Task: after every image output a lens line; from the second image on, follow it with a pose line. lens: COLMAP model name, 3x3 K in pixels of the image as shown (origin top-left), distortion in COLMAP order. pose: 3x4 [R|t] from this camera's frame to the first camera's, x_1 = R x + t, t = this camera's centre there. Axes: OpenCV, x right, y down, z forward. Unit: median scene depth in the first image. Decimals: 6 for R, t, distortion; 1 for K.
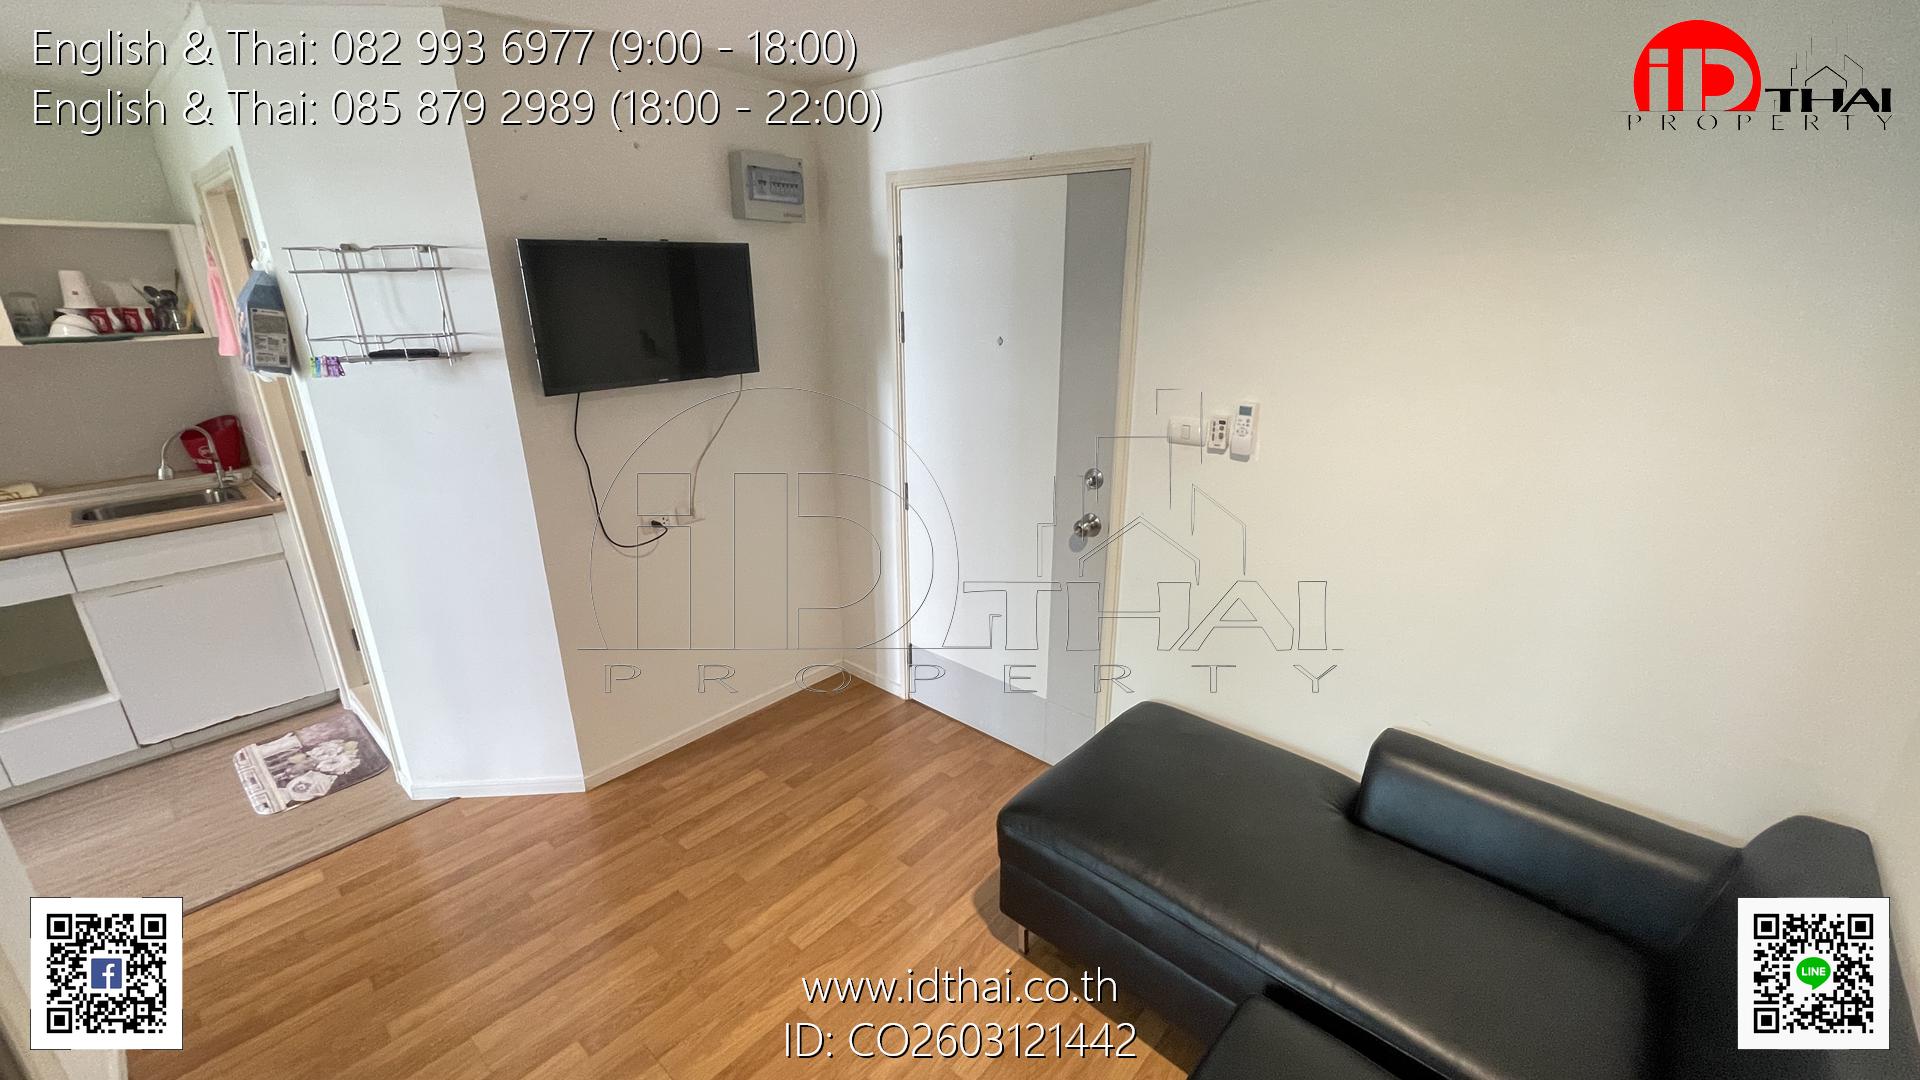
lens RADIAL K [[776.8, 0, 958.6], [0, 776.8, 539.5], [0, 0, 1]] dist [-0.001560, -0.000169]
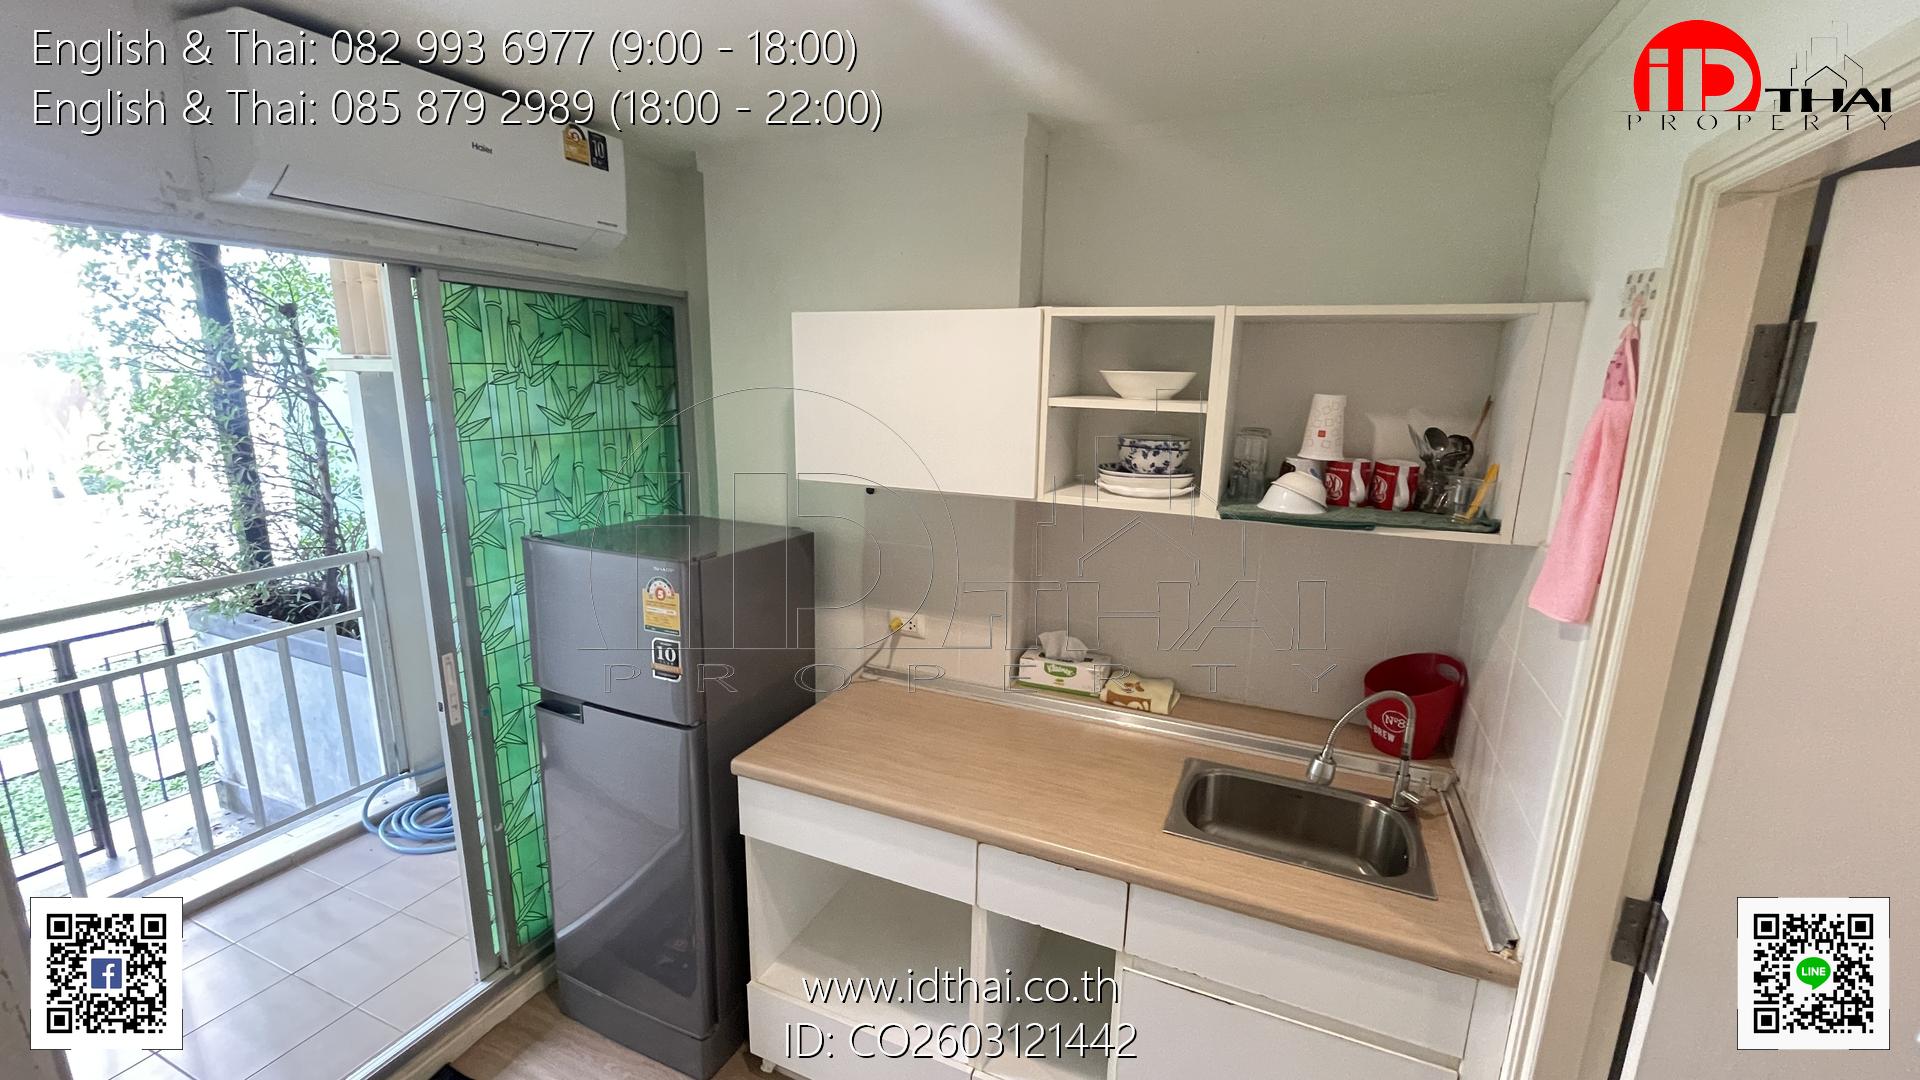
lens RADIAL K [[776.8, 0, 958.6], [0, 776.8, 539.5], [0, 0, 1]] dist [-0.001560, -0.000169]
pose [[0.294812, 0.201799, -0.934004, -0.651546], [-0.322230, 0.941189, 0.101642, -0.210515], [0.899585, 0.270999, 0.342499, 0.569330]]
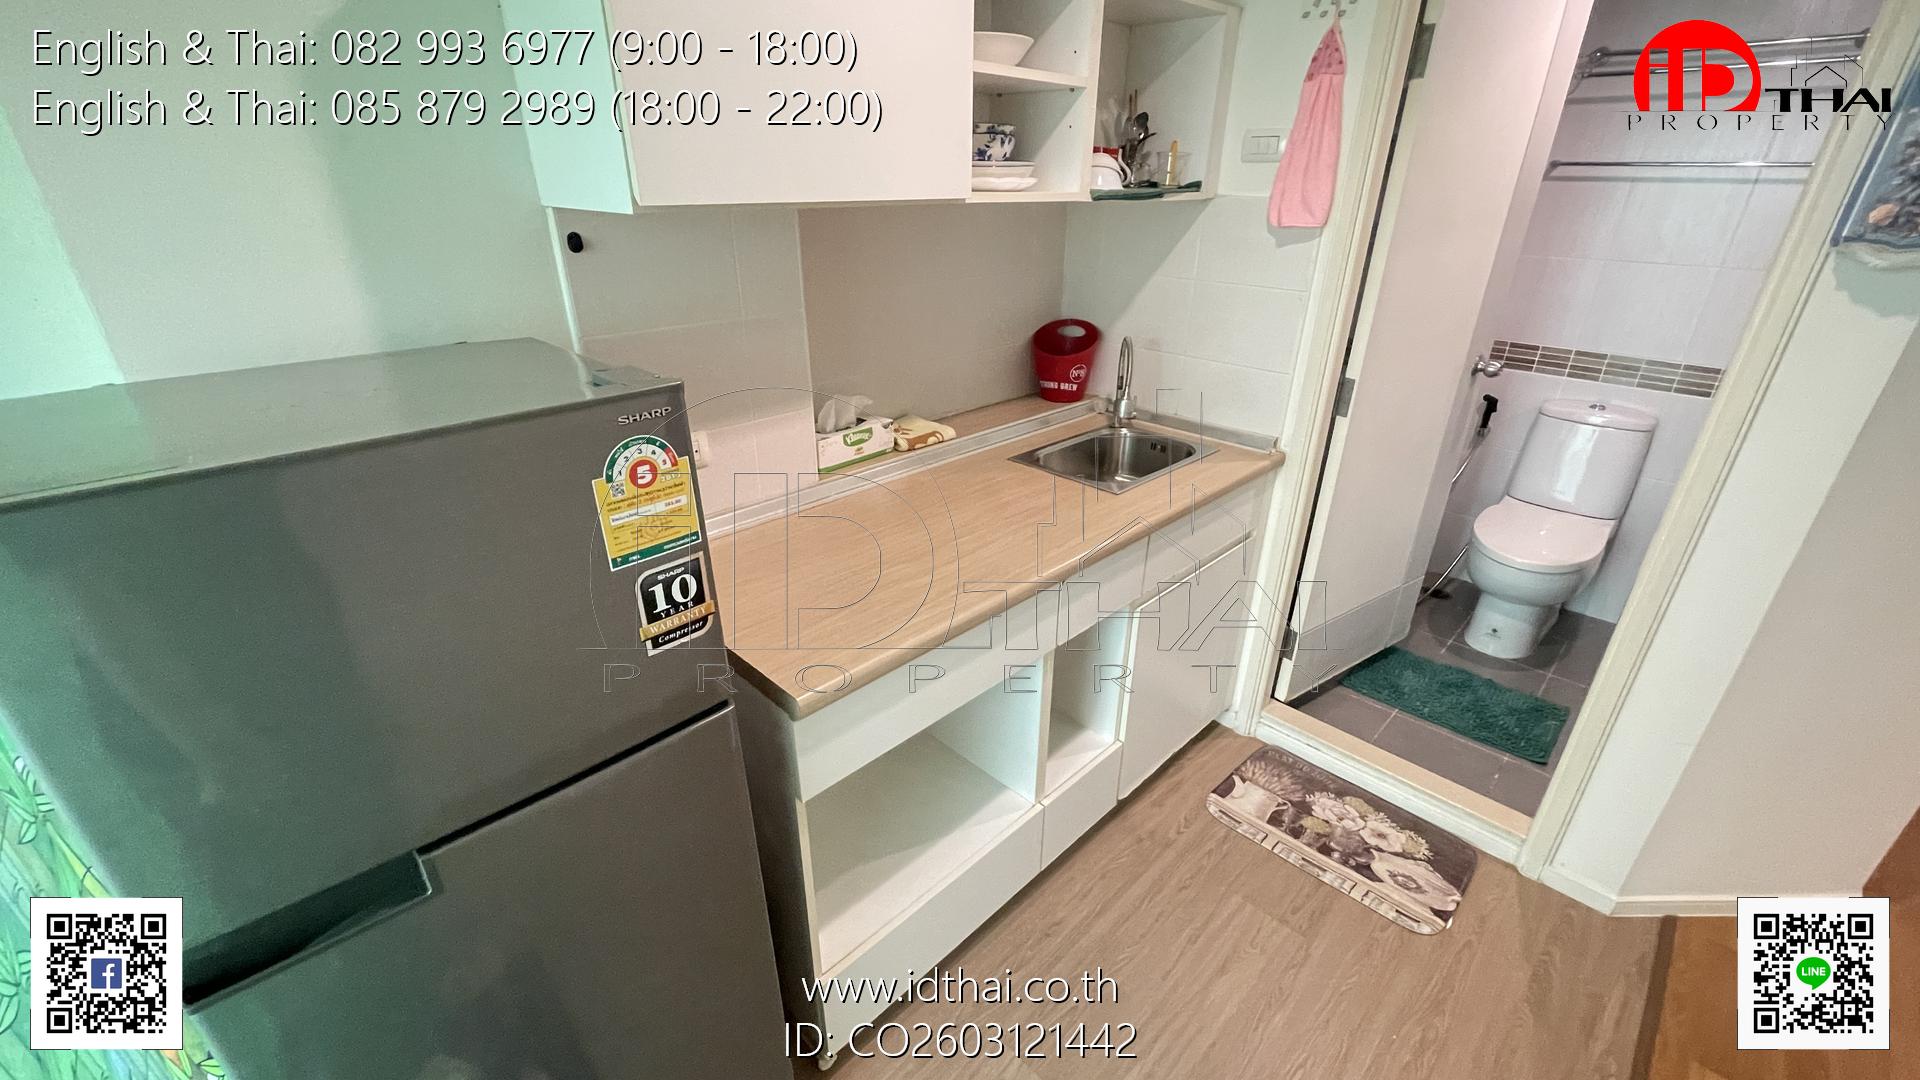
lens RADIAL K [[776.8, 0, 958.6], [0, 776.8, 539.5], [0, 0, 1]] dist [-0.001560, -0.000169]
pose [[0.997334, 0.028632, -0.067115, -1.142757], [-0.020930, 0.993399, 0.112783, -0.045625], [0.069902, -0.111077, 0.991350, 0.314863]]
